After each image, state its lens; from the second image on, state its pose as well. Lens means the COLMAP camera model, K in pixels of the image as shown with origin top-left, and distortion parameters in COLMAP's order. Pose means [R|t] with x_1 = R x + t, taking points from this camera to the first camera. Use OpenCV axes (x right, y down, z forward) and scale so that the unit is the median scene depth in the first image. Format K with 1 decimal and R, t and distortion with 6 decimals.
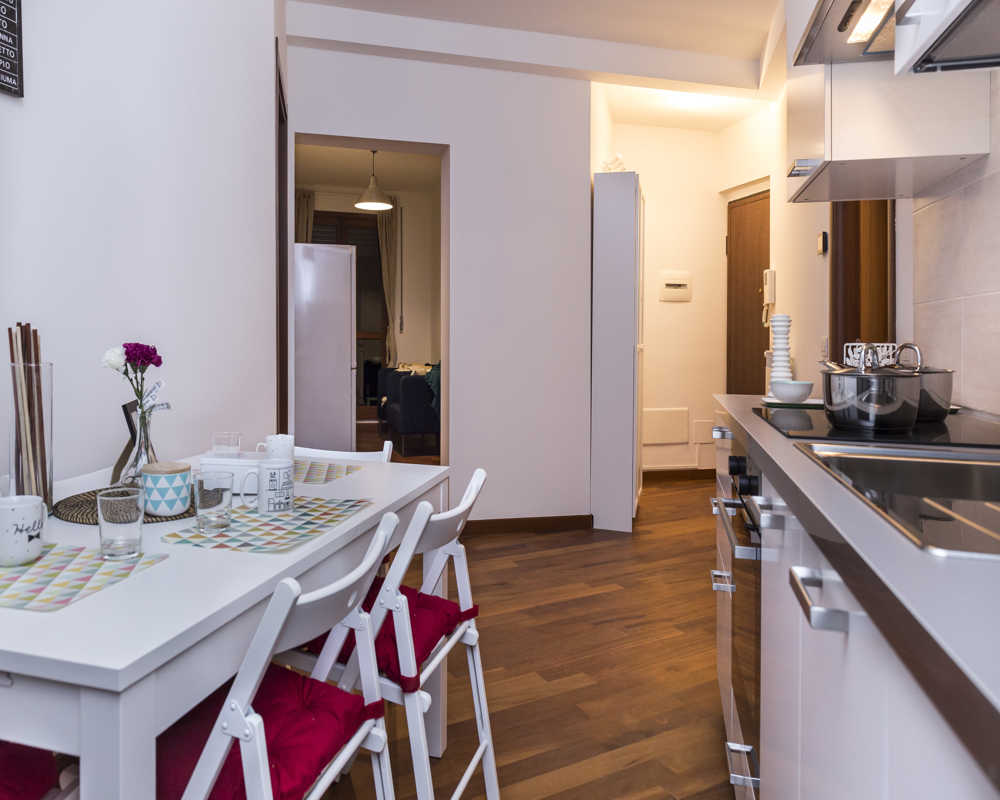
lens RADIAL K [[698.4, 0, 497.4], [0, 698.4, 340.6], [0, 0, 1]] dist [0.050162, 0.000079]
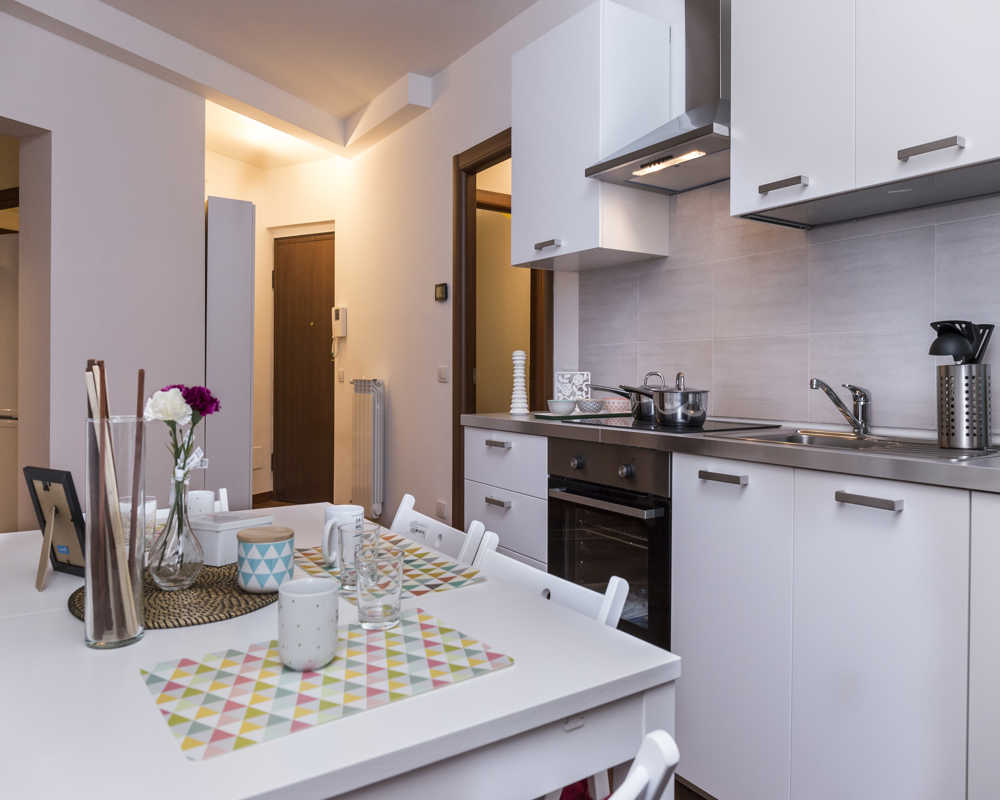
lens RADIAL K [[693.0, 0, 499.4], [0, 693.0, 363.7], [0, 0, 1]] dist [0.000525, 0.001645]
pose [[0.671673, -0.004664, 0.740833, -0.374264], [0.009930, 0.999947, -0.002708, -0.006713], [-0.740782, 0.009176, 0.671683, 0.105294]]
